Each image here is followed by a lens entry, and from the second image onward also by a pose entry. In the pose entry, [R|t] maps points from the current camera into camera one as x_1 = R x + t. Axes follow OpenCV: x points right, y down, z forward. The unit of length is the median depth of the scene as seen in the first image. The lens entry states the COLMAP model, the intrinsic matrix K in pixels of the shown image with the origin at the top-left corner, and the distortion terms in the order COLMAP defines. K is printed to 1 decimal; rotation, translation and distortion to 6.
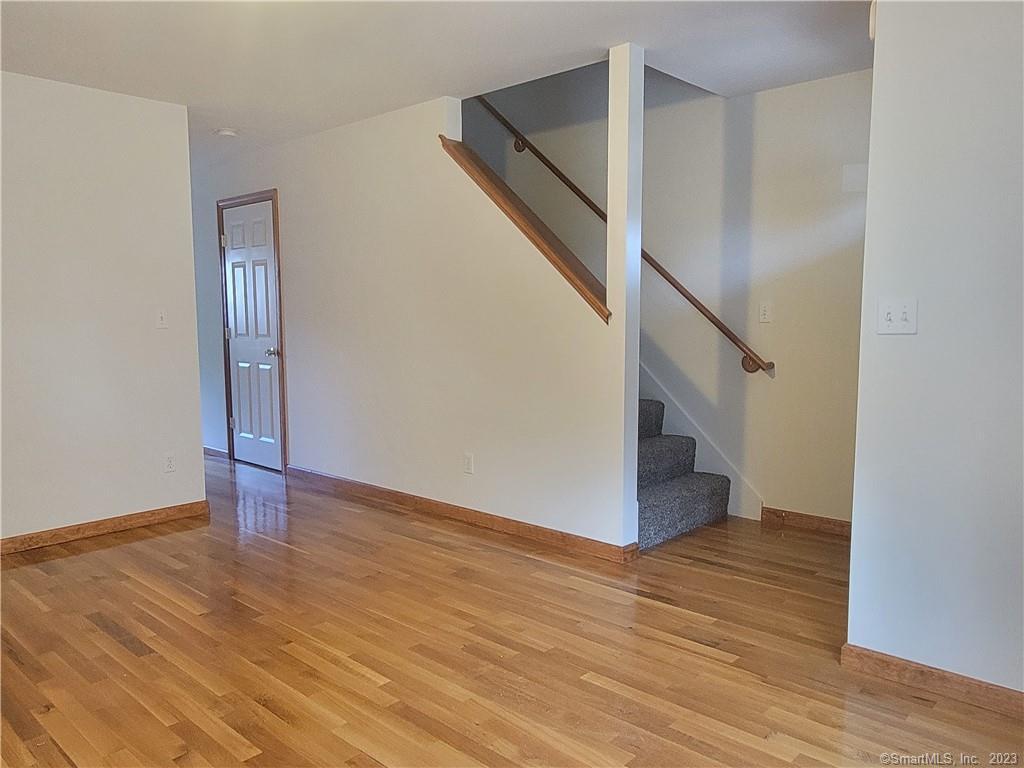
lens RADIAL K [[760.9, 0, 506.8], [0, 760.9, 389.9], [0, 0, 1]] dist [0.000462, 0.003537]
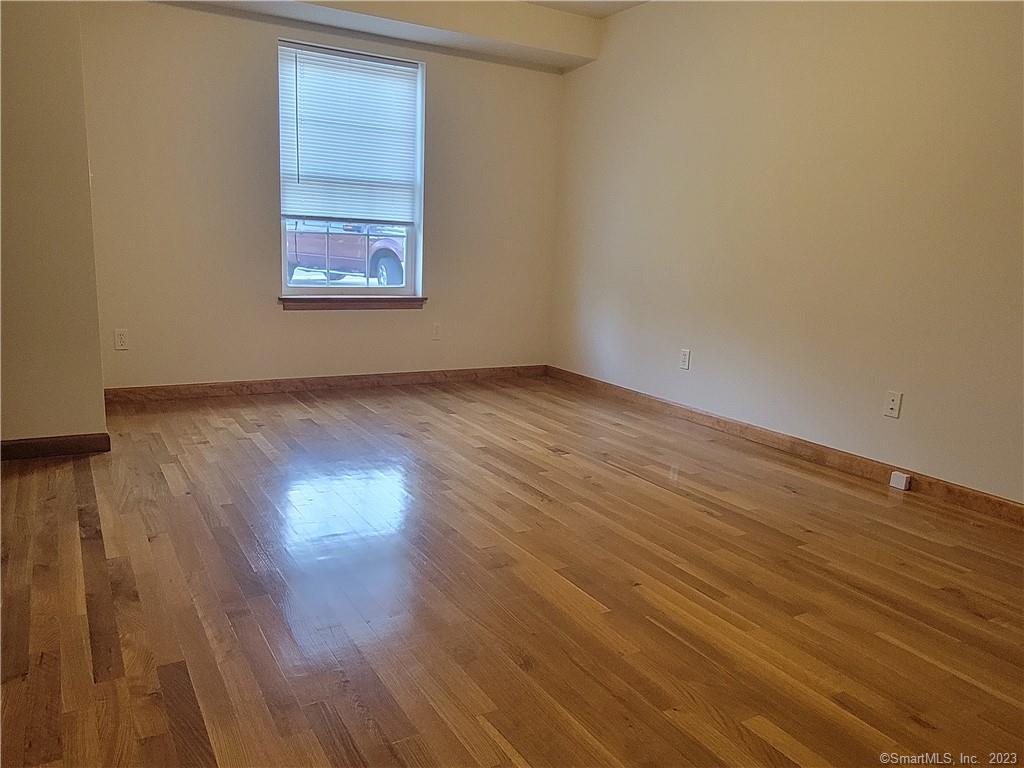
lens RADIAL K [[760.9, 0, 506.8], [0, 760.9, 389.9], [0, 0, 1]] dist [0.000462, 0.003537]
pose [[-0.957924, -0.089608, 0.272676, -0.519684], [-0.006923, 0.956954, 0.290155, -0.109591], [-0.286939, 0.276059, -0.917310, 1.858076]]
